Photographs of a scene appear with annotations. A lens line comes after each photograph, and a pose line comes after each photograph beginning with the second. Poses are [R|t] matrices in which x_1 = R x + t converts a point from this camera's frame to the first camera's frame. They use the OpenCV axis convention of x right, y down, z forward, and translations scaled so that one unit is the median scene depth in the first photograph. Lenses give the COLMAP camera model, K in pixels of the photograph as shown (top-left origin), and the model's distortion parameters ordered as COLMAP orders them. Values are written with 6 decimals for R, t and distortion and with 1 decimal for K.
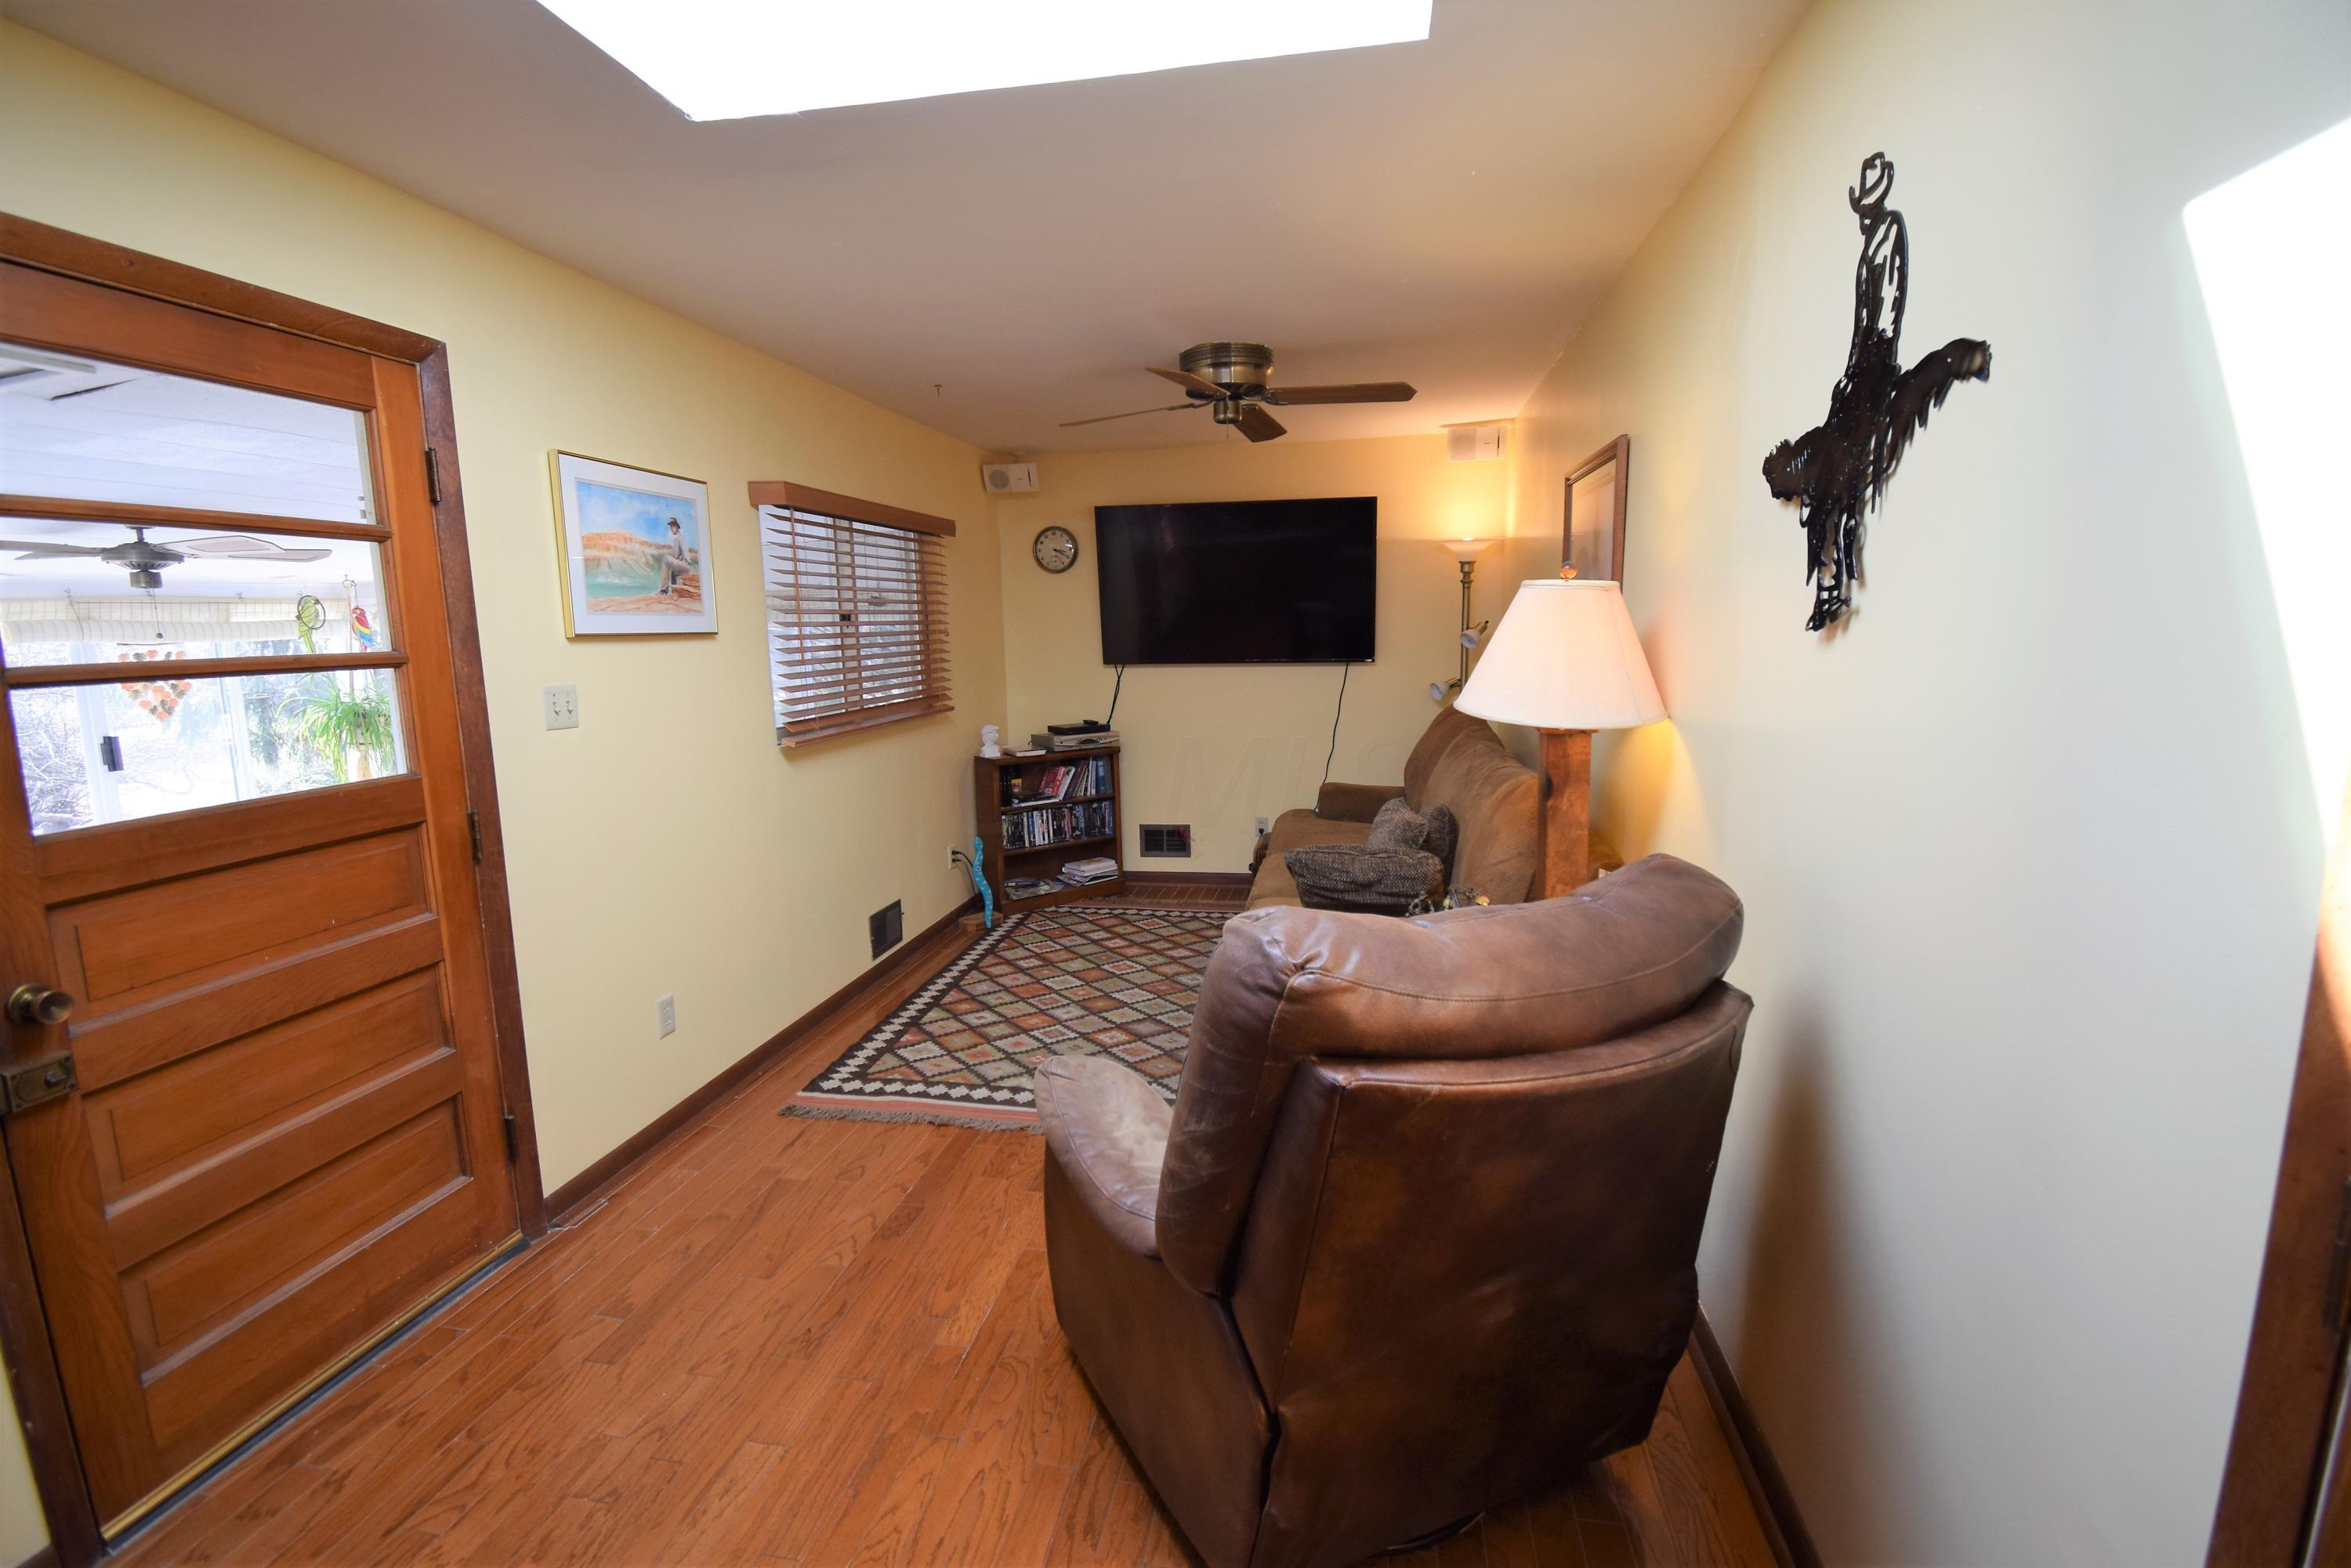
lens RADIAL K [[1044.2, 0, 1174.7], [0, 1044.2, 779.0], [0, 0, 1]] dist [0.025385, -0.026697]
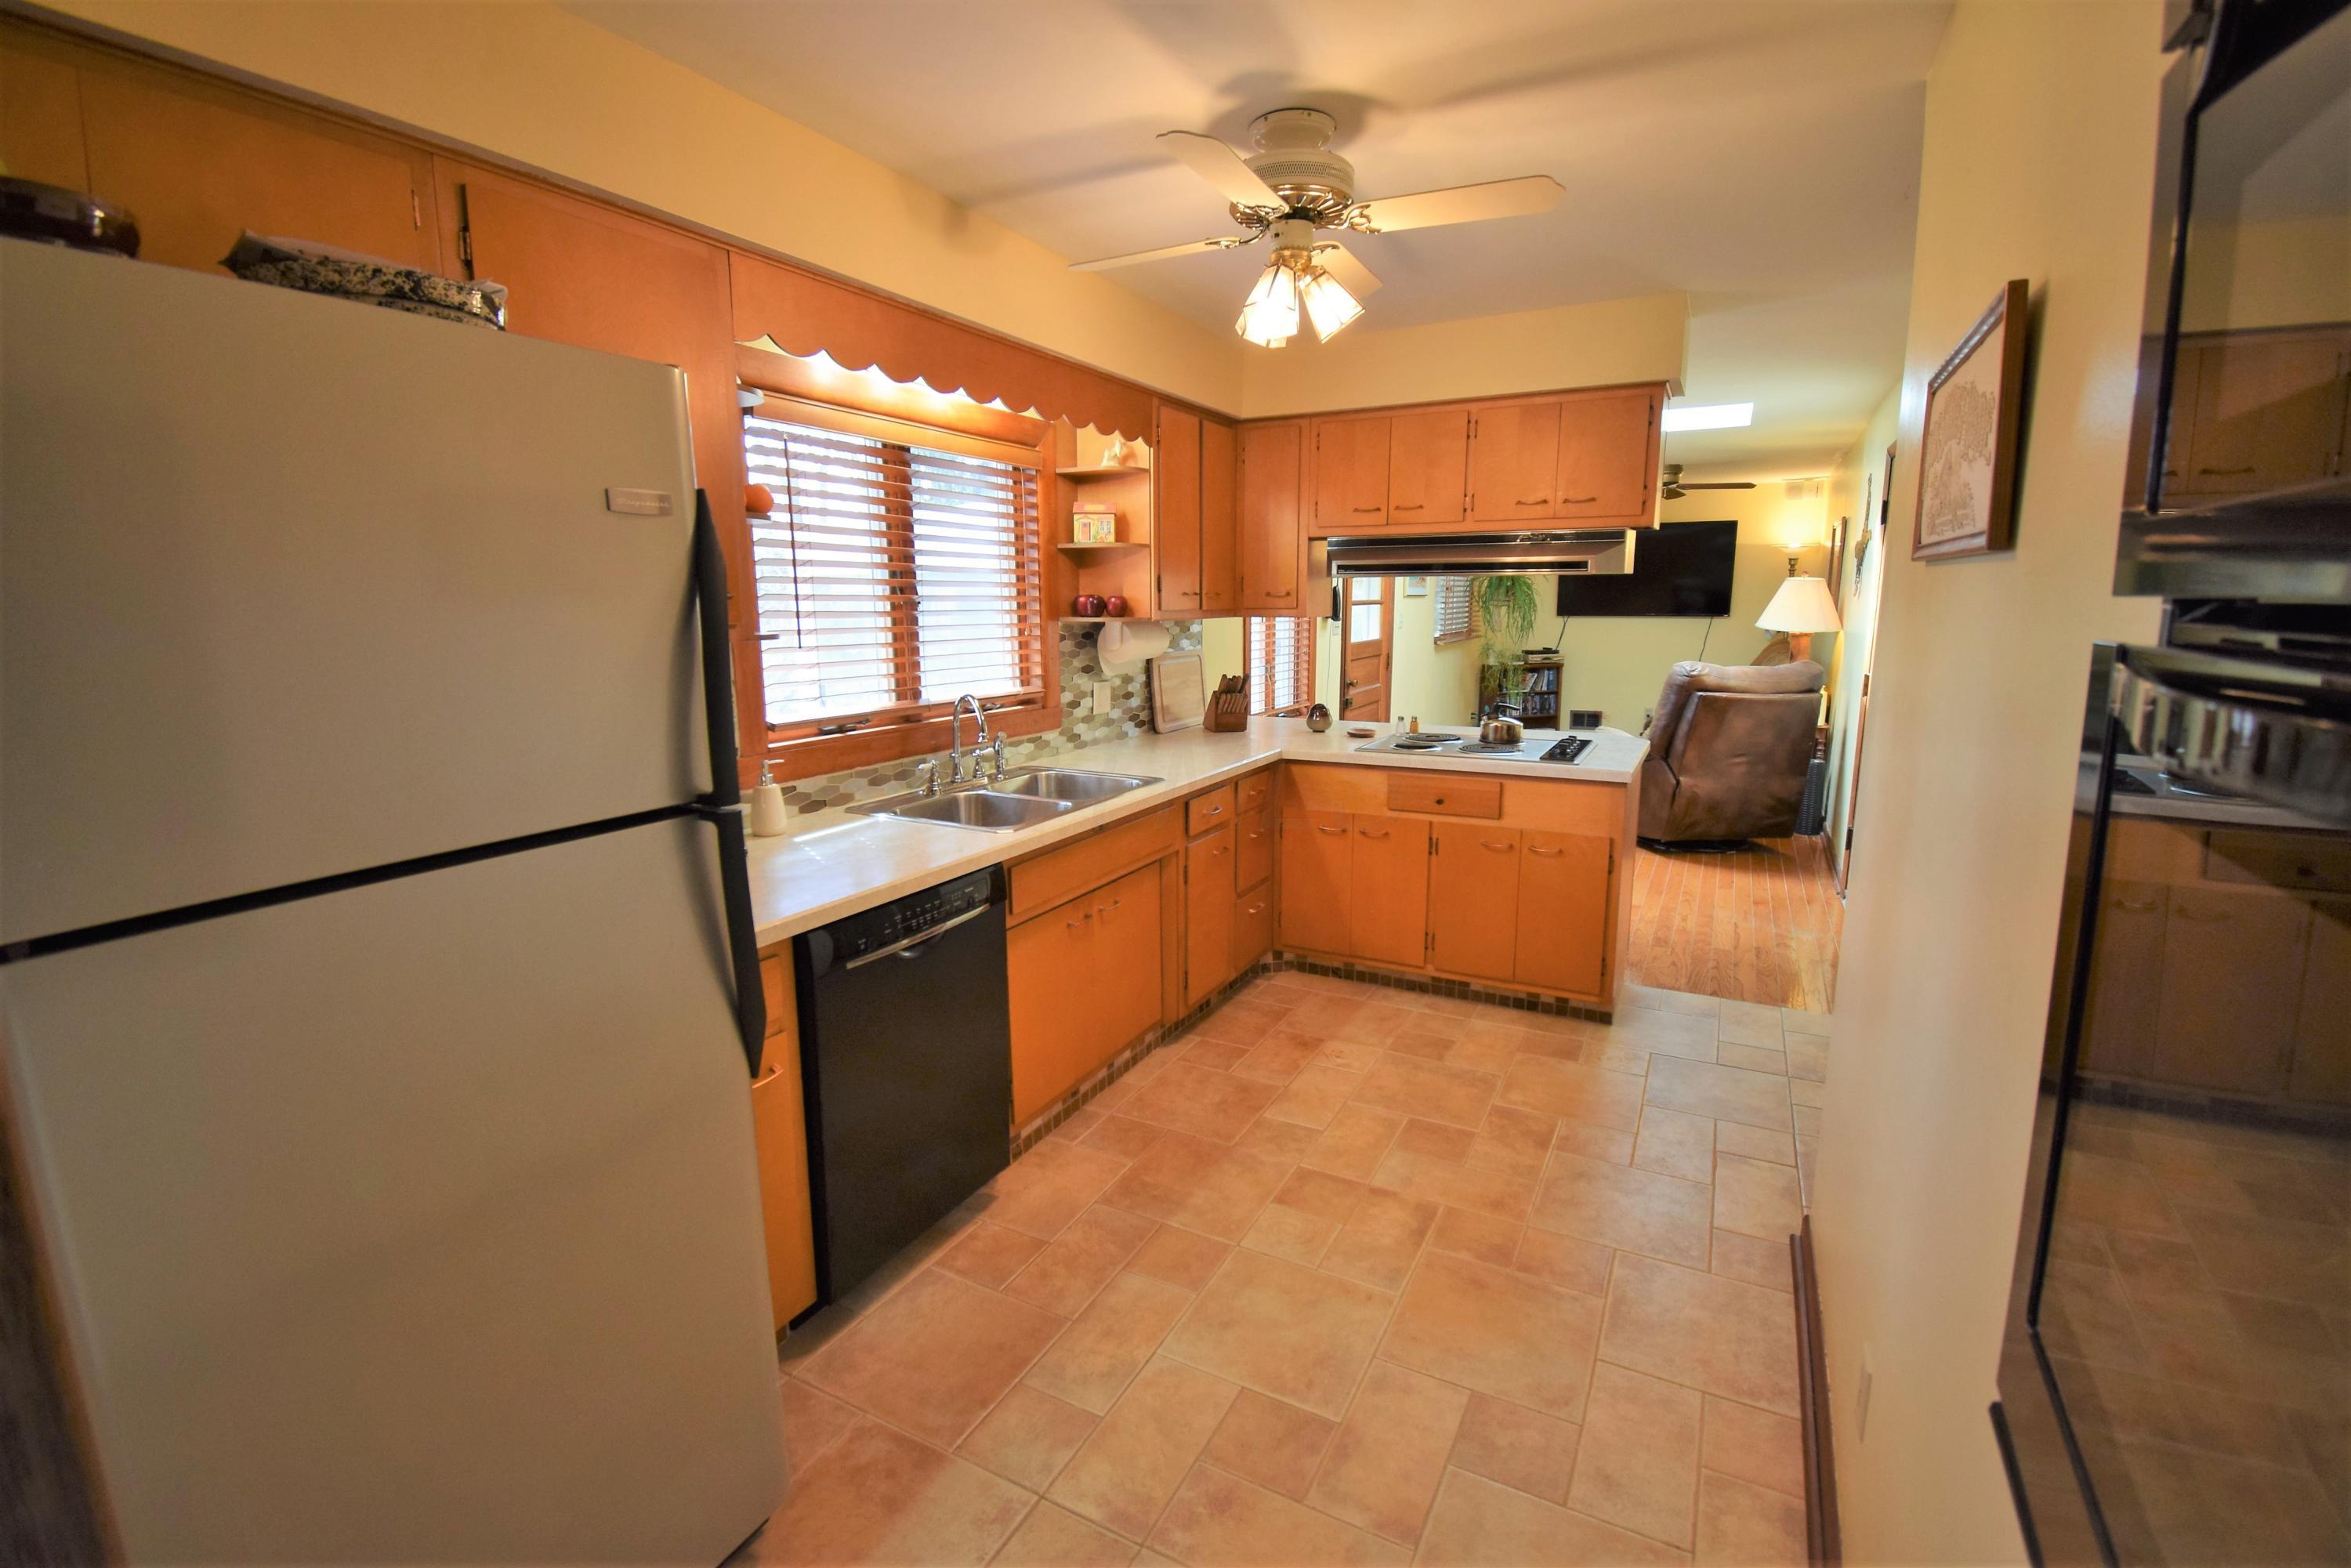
lens RADIAL K [[1044.2, 0, 1174.7], [0, 1044.2, 779.0], [0, 0, 1]] dist [0.025385, -0.026697]
pose [[0.952893, 0.064885, -0.296286, -0.156643], [-0.055720, 0.997673, 0.039280, 0.144532], [0.298145, -0.020920, 0.954291, -0.971142]]
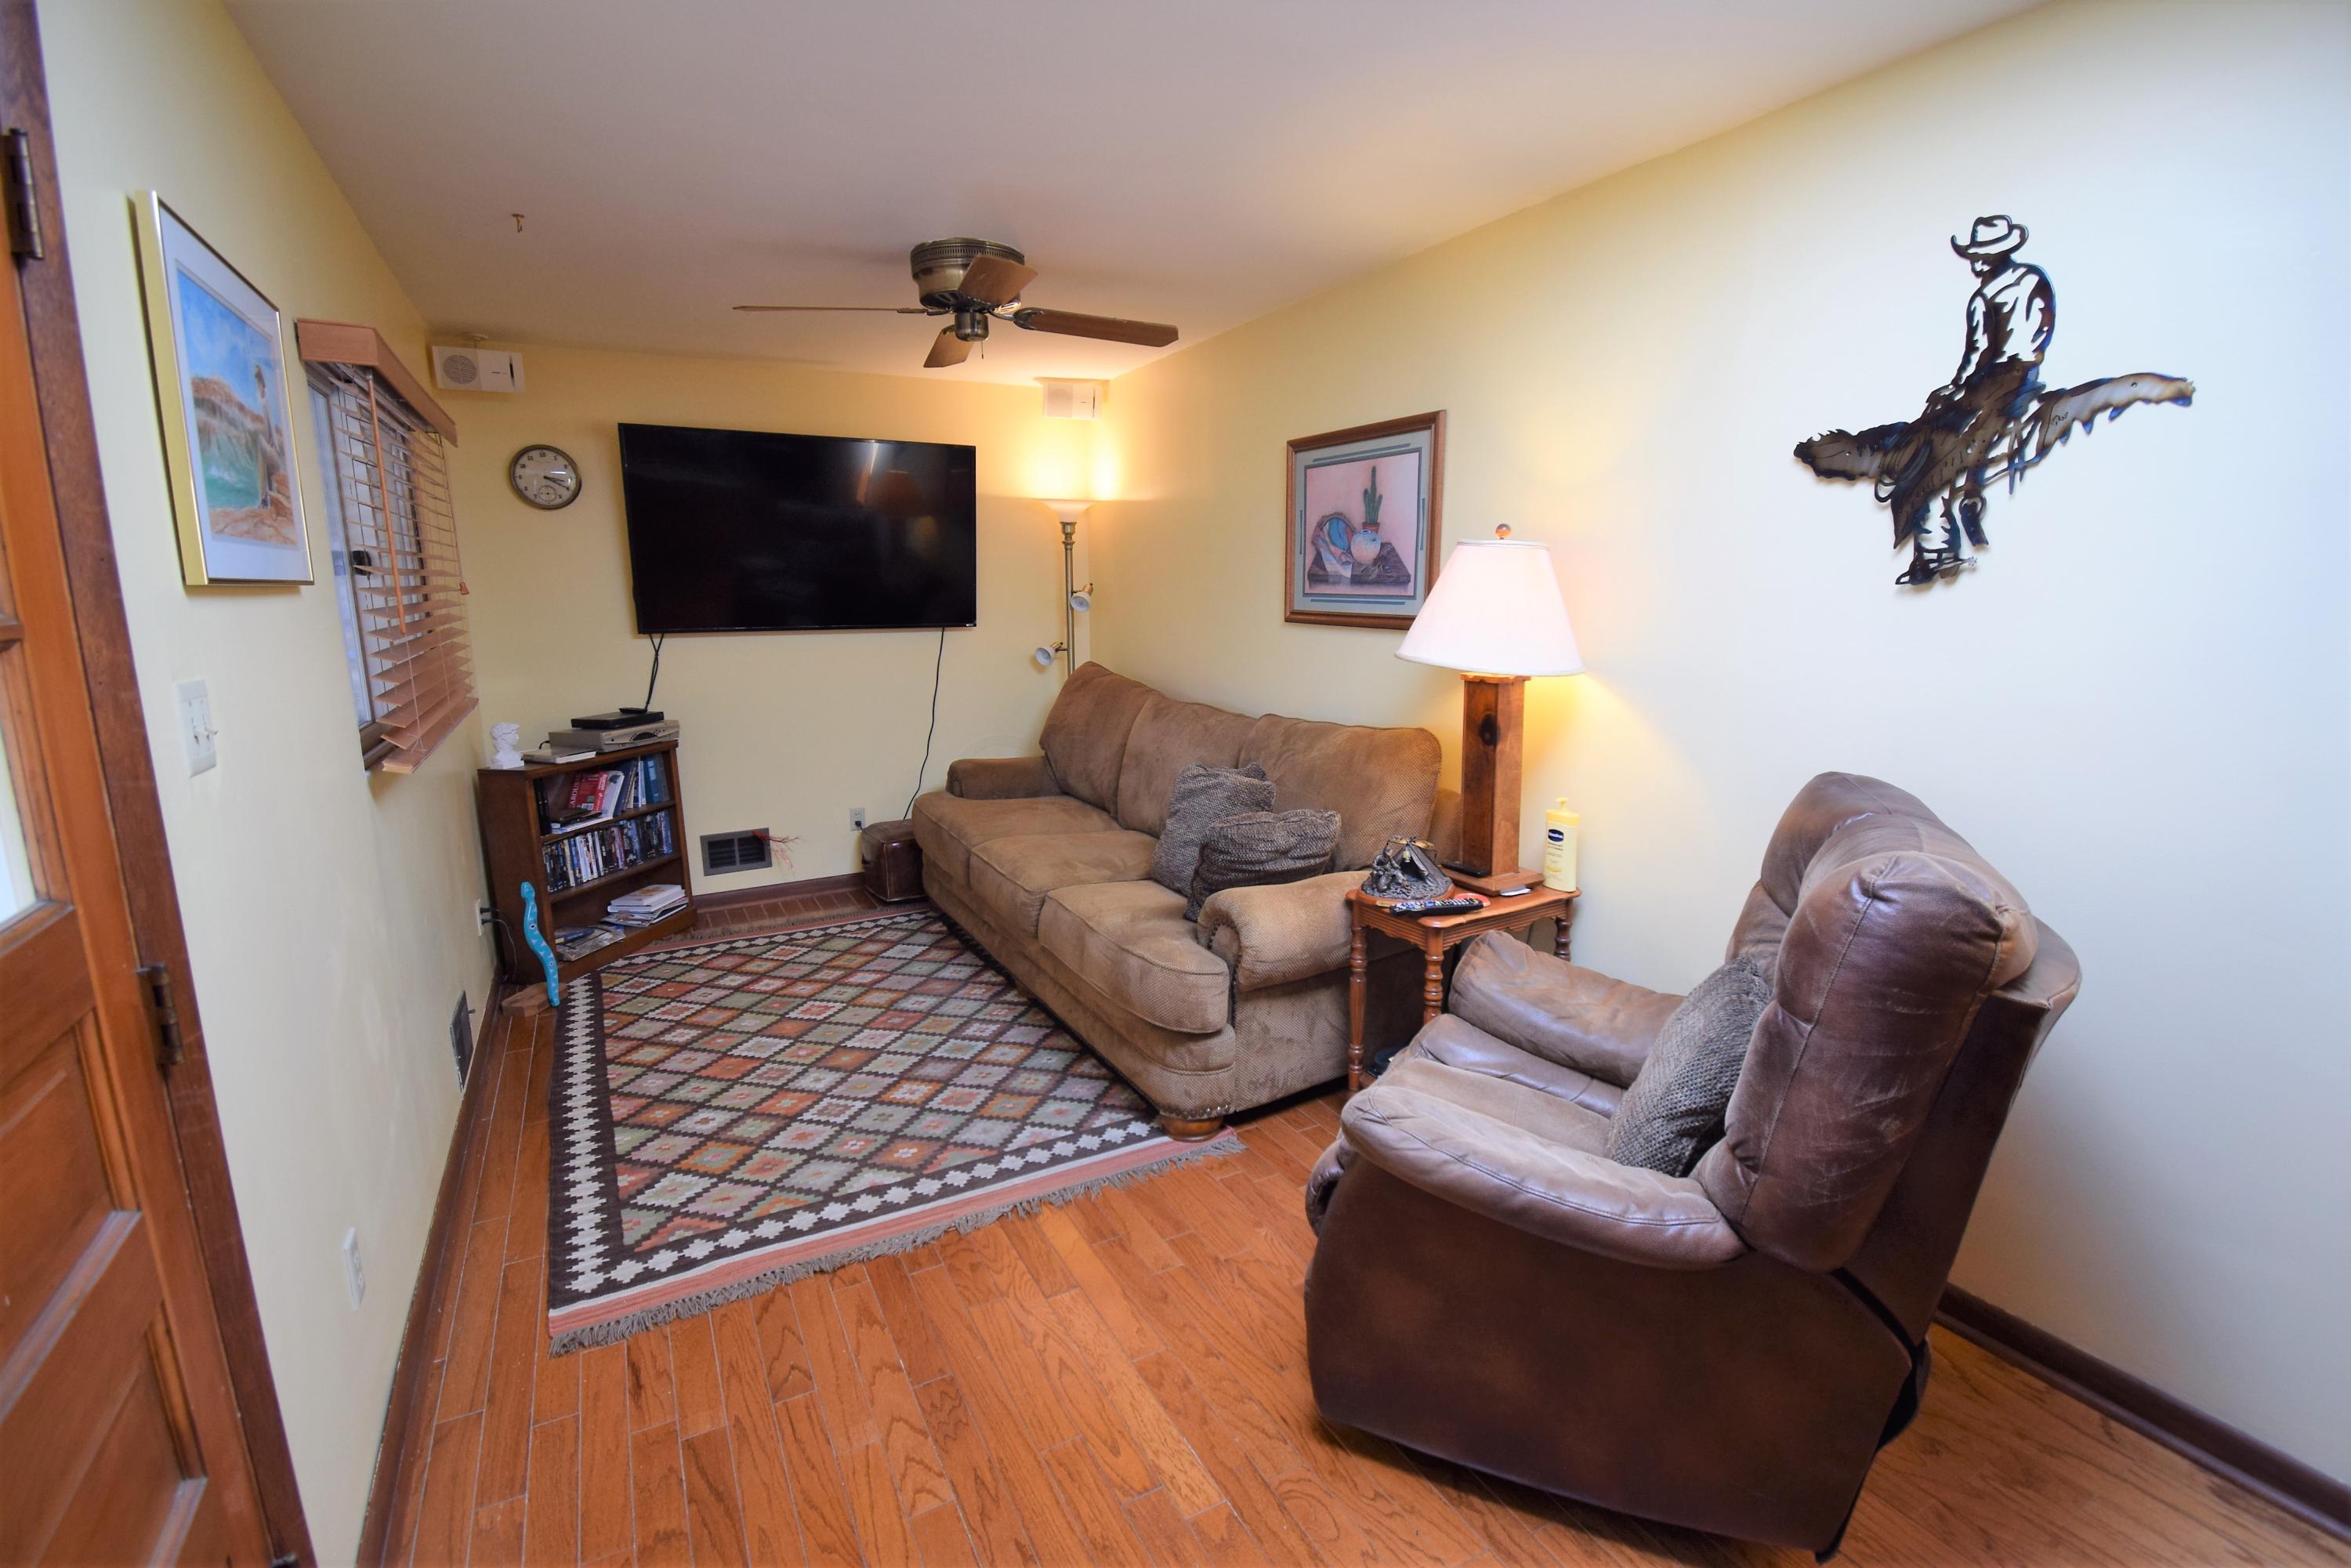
lens RADIAL K [[1044.2, 0, 1174.7], [0, 1044.2, 779.0], [0, 0, 1]] dist [0.025385, -0.026697]
pose [[0.777029, -0.103771, 0.620853, -0.280159], [0.085560, 0.994575, 0.059154, -0.018059], [-0.623623, 0.007155, 0.781692, 0.175011]]
